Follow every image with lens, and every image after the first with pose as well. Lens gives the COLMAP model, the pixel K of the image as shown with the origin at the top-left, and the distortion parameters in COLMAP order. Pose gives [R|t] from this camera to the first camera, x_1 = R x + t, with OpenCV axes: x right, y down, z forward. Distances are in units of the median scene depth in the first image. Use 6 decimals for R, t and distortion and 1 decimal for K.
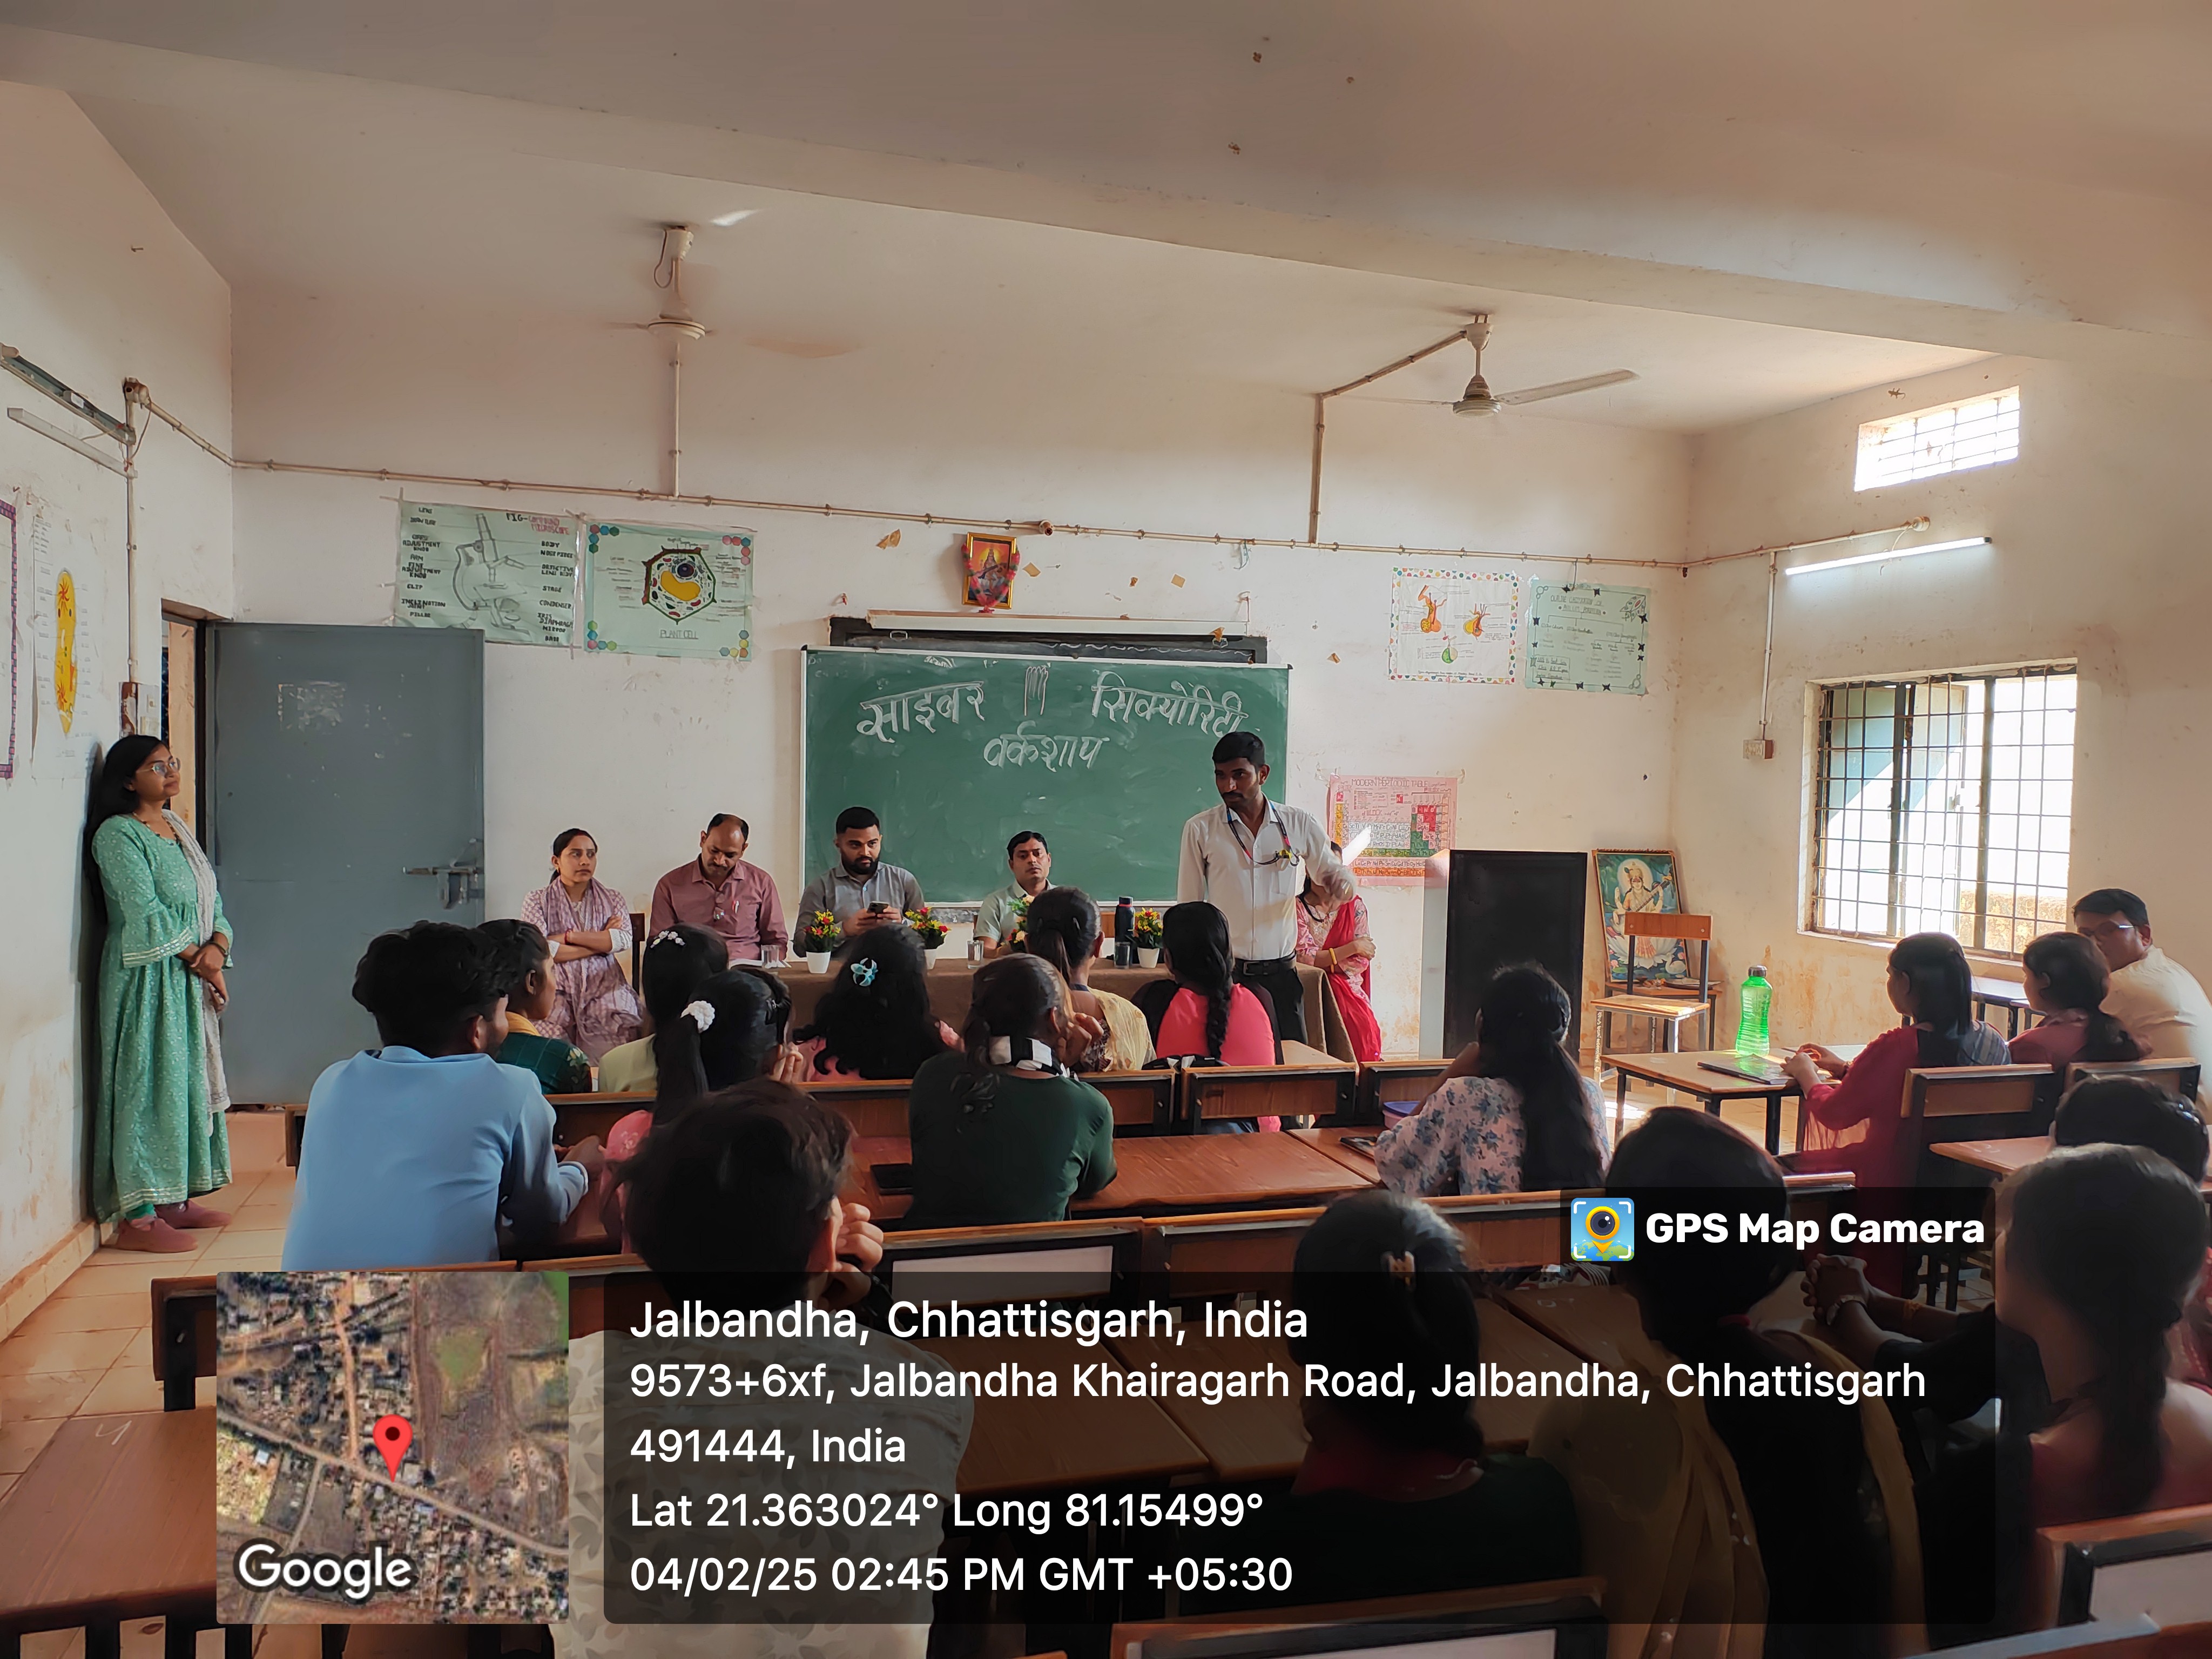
lens RADIAL K [[1637.1, 0, 1141.8], [0, 1637.1, 852.3], [0, 0, 1]] dist [0.036623, -0.085464]
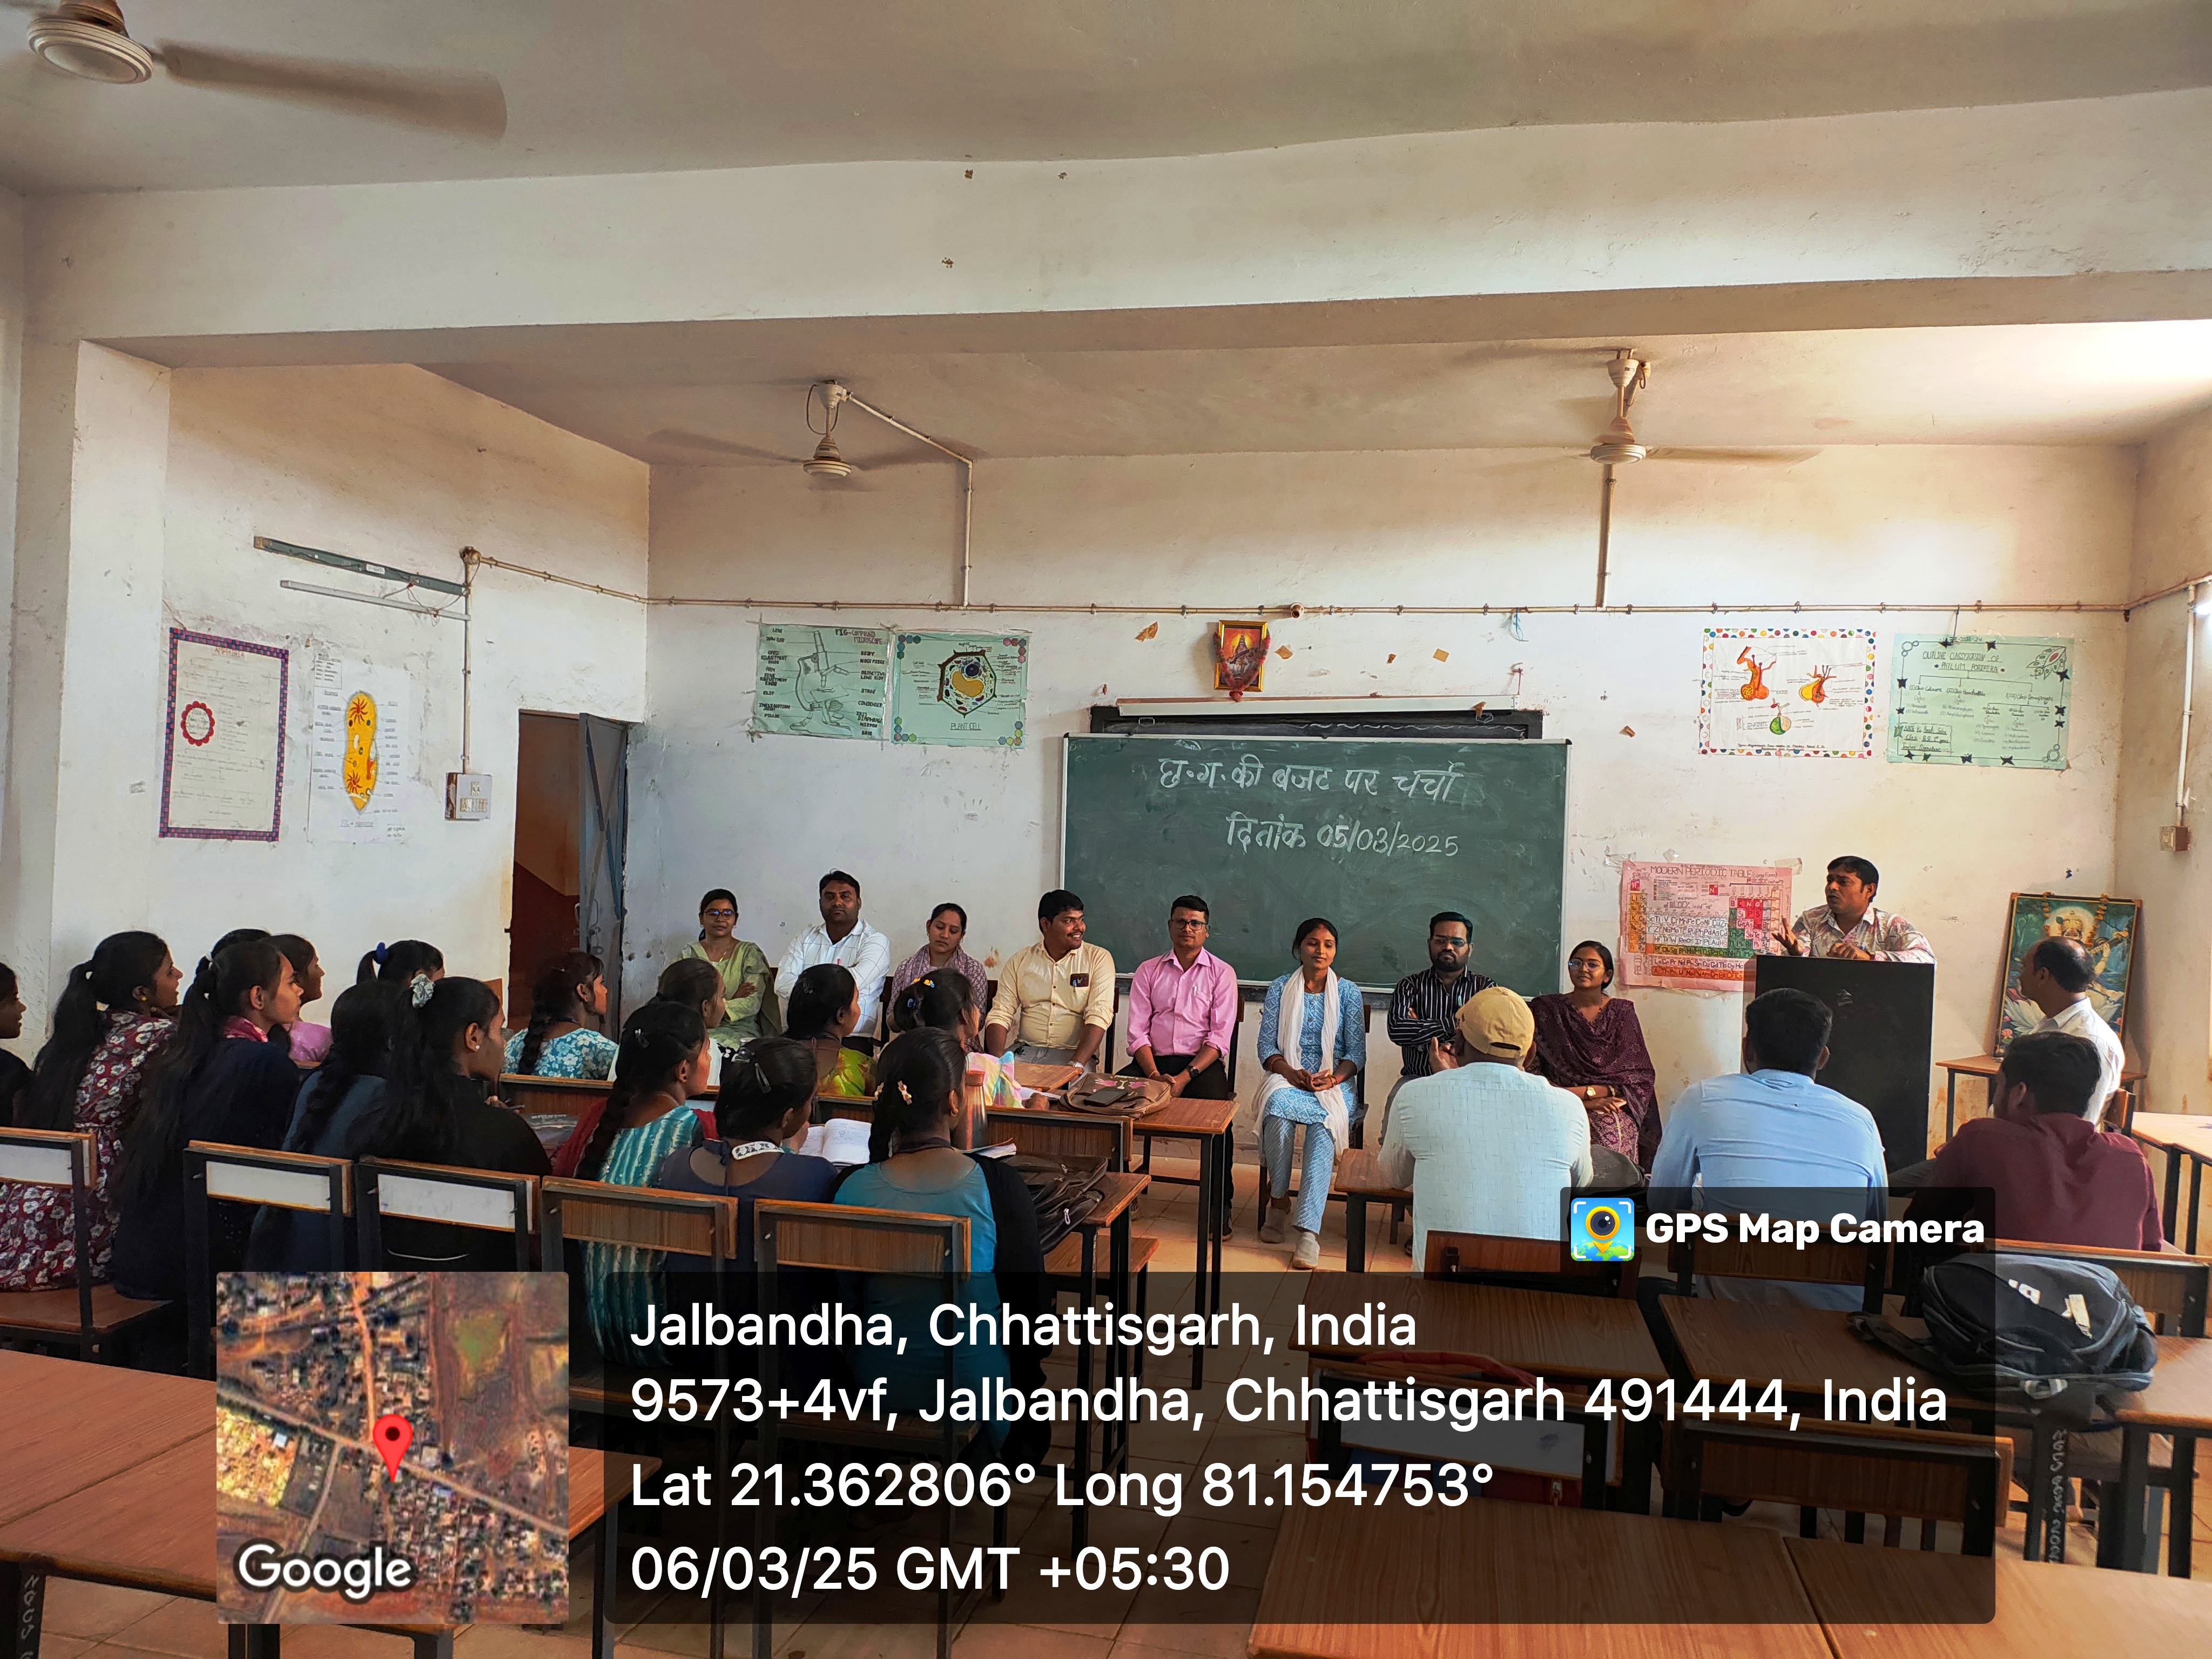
lens RADIAL K [[1637.1, 0, 1117.6], [0, 1637.1, 835.5], [0, 0, 1]] dist [0.036623, -0.085464]
pose [[0.857348, 0.008211, -0.514672, 0.375180], [-0.040778, 0.997814, -0.052009, -0.003606], [0.513120, 0.065577, 0.855808, 0.093090]]
